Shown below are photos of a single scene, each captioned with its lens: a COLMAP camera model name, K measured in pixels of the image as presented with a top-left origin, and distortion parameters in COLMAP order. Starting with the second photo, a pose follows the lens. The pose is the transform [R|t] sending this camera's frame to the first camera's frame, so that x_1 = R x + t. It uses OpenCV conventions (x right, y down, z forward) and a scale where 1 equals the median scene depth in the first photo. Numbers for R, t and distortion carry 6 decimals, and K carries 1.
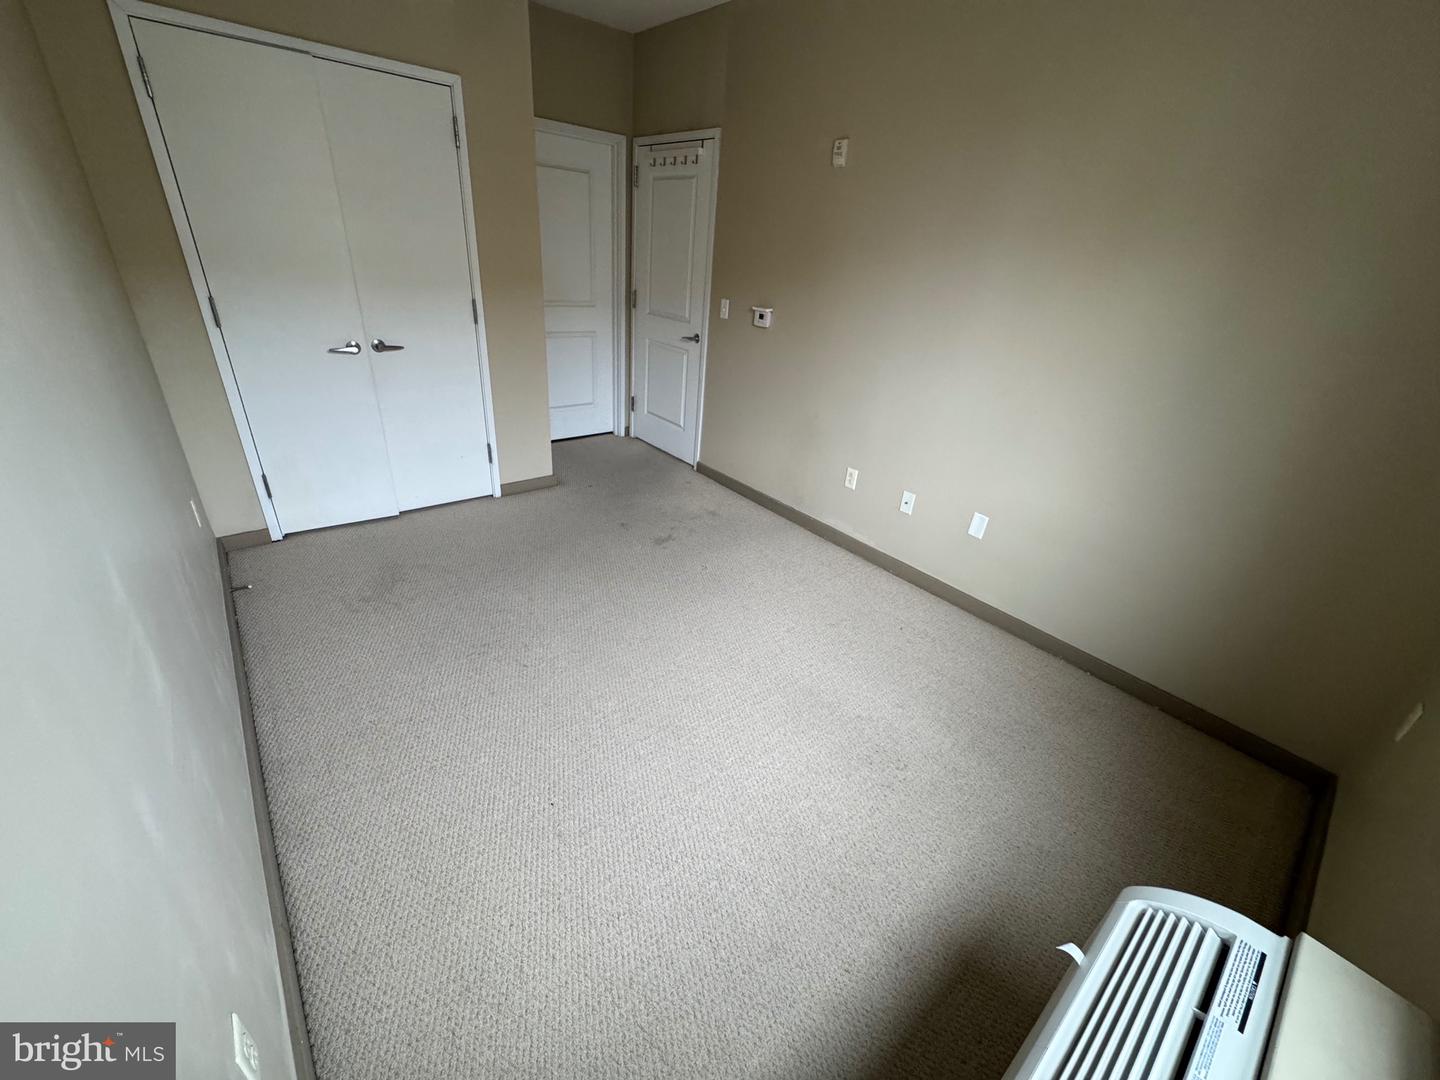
lens RADIAL K [[573.7, 0, 711.9], [0, 573.7, 536.8], [0, 0, 1]] dist [-0.006436, 0.000855]
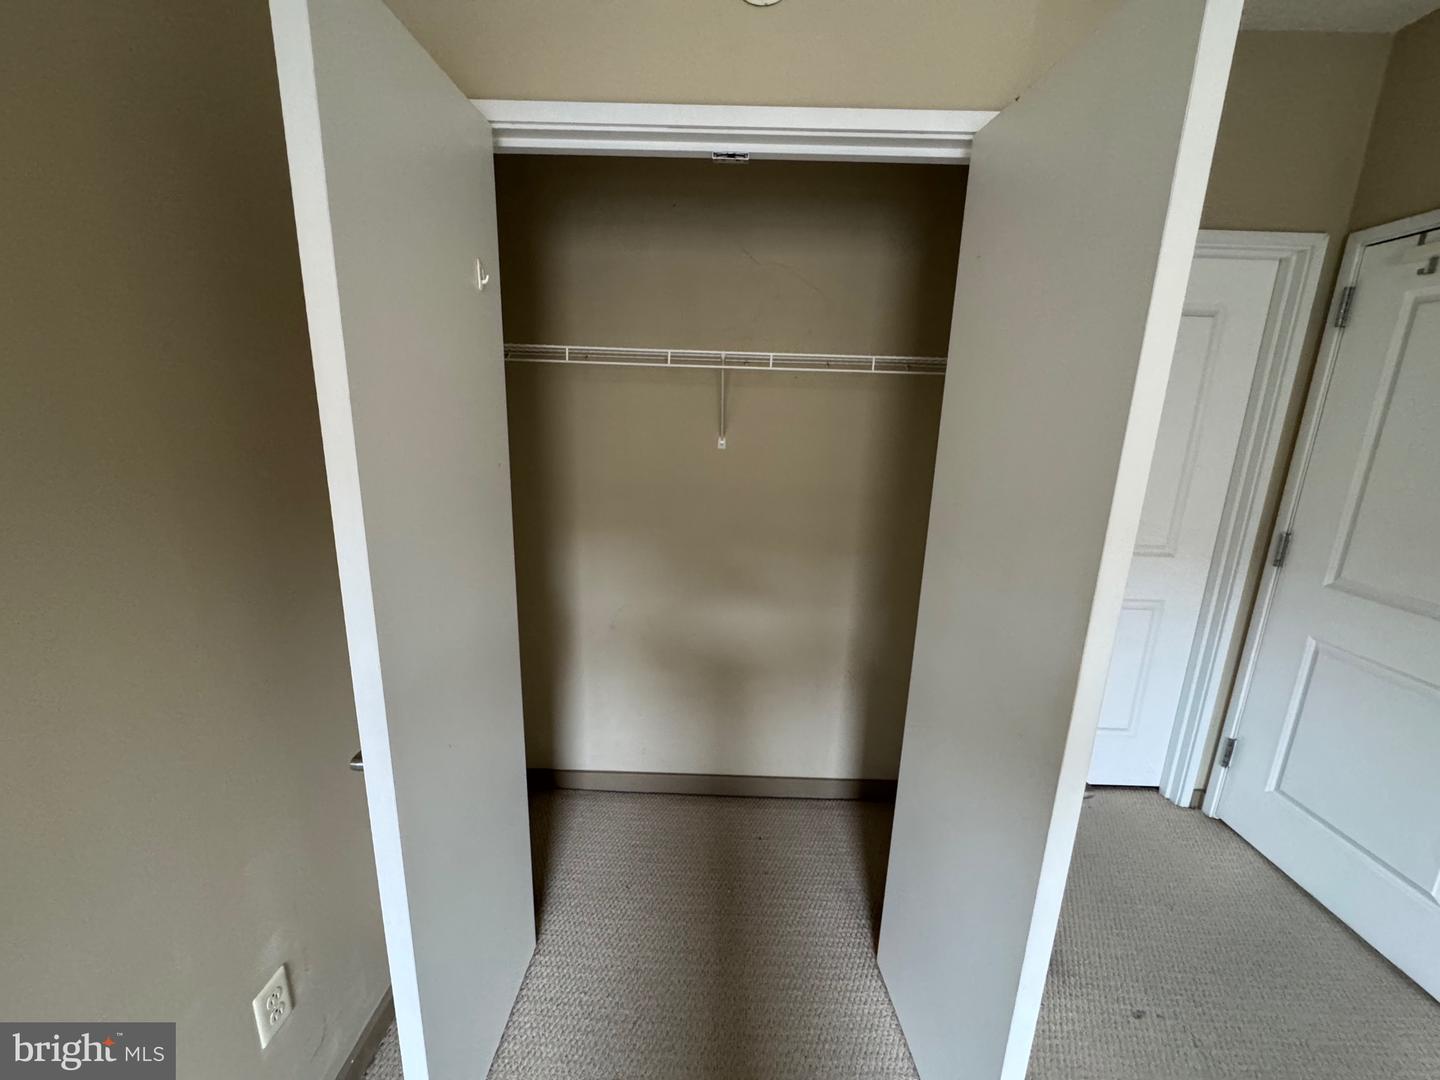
lens RADIAL K [[573.7, 0, 731.9], [0, 573.7, 551.2], [0, 0, 1]] dist [-0.006436, 0.000855]
pose [[0.758983, 0.103998, -0.642751, -0.215310], [-0.271698, 0.947695, -0.167493, -0.265022], [0.591713, 0.301759, 0.747541, 0.482068]]
